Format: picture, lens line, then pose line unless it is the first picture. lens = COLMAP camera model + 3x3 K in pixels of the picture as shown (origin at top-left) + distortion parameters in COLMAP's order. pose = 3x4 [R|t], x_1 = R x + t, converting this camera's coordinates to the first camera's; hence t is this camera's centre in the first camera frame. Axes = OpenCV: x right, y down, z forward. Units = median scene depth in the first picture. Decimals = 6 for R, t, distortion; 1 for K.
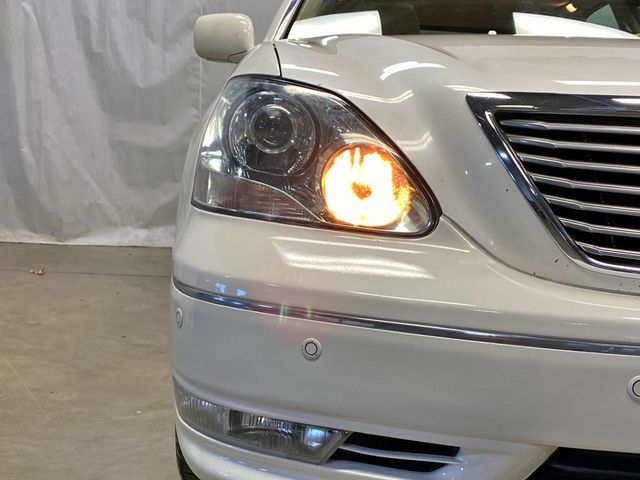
lens RADIAL K [[886.4, 0, 320.0], [0, 886.4, 240.0], [0, 0, 1]] dist [0.252706, -0.919320]
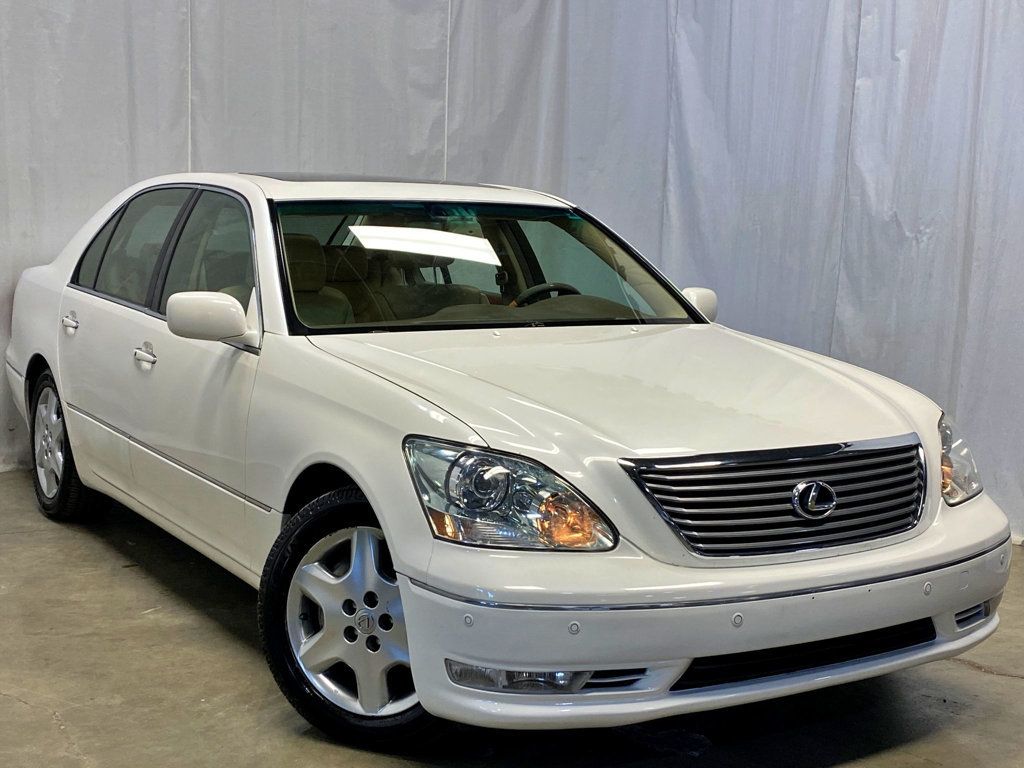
lens RADIAL K [[1418.2, 0, 512.0], [0, 1418.2, 384.0], [0, 0, 1]] dist [0.252706, -0.919320]
pose [[0.865573, -0.086911, 0.493183, -0.292542], [0.070135, 0.996157, 0.052457, -0.101877], [-0.495847, -0.010816, 0.868343, -0.271646]]
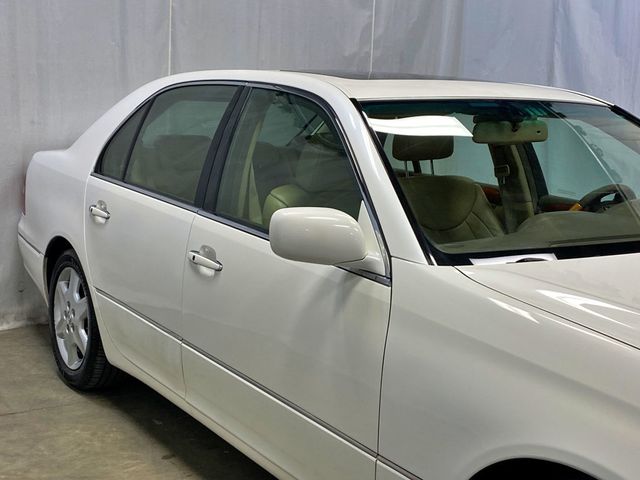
lens RADIAL K [[895.5, 0, 298.0], [0, 895.5, 239.1], [0, 0, 1]] dist [0.086431, -0.040498]
pose [[0.855495, -0.098395, 0.508376, -0.271880], [0.060358, 0.994036, 0.090824, -0.146201], [-0.514281, -0.047015, 0.856332, 0.125777]]
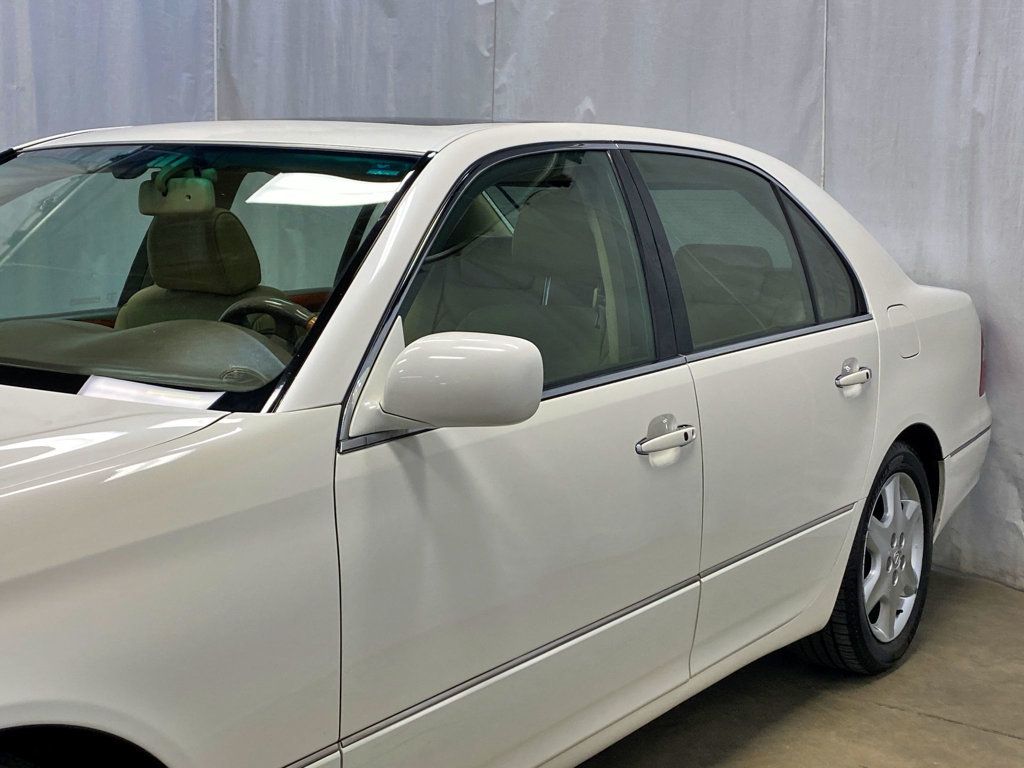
lens RADIAL K [[1418.2, 0, 512.0], [0, 1418.2, 384.0], [0, 0, 1]] dist [0.252706, -0.919320]
pose [[0.804295, 0.042835, -0.592684, 0.537086], [-0.043975, 0.998954, 0.012522, -0.096961], [0.592600, 0.015992, 0.805338, 0.174415]]
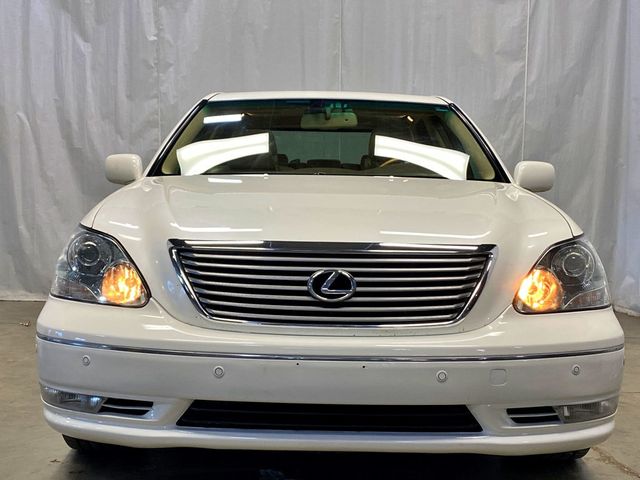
lens RADIAL K [[886.4, 0, 320.0], [0, 886.4, 240.0], [0, 0, 1]] dist [0.252706, -0.919320]
pose [[0.999000, -0.031208, -0.032002, 0.134198], [0.029751, 0.998542, -0.045049, -0.012508], [0.033362, 0.044051, 0.998472, -0.255075]]
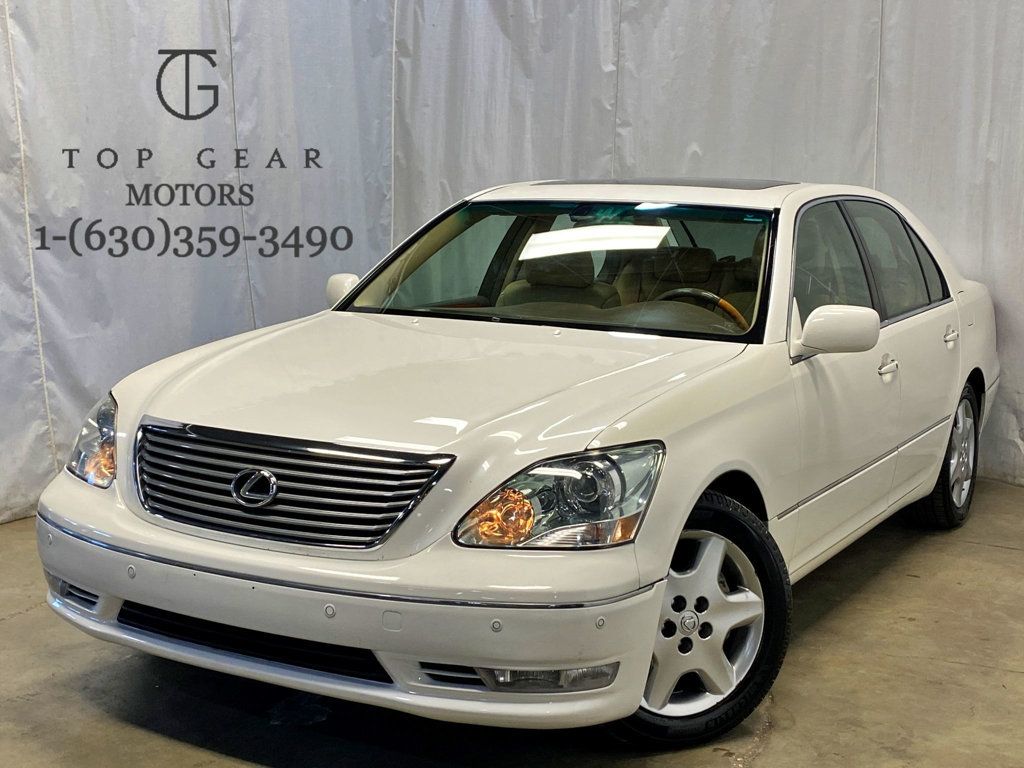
lens RADIAL K [[1418.2, 0, 512.0], [0, 1418.2, 384.0], [0, 0, 1]] dist [0.252706, -0.919320]
pose [[0.856376, 0.037410, -0.514996, 0.544309], [-0.034772, 0.999286, 0.014769, -0.068387], [0.515181, 0.005260, 0.857065, -0.275456]]
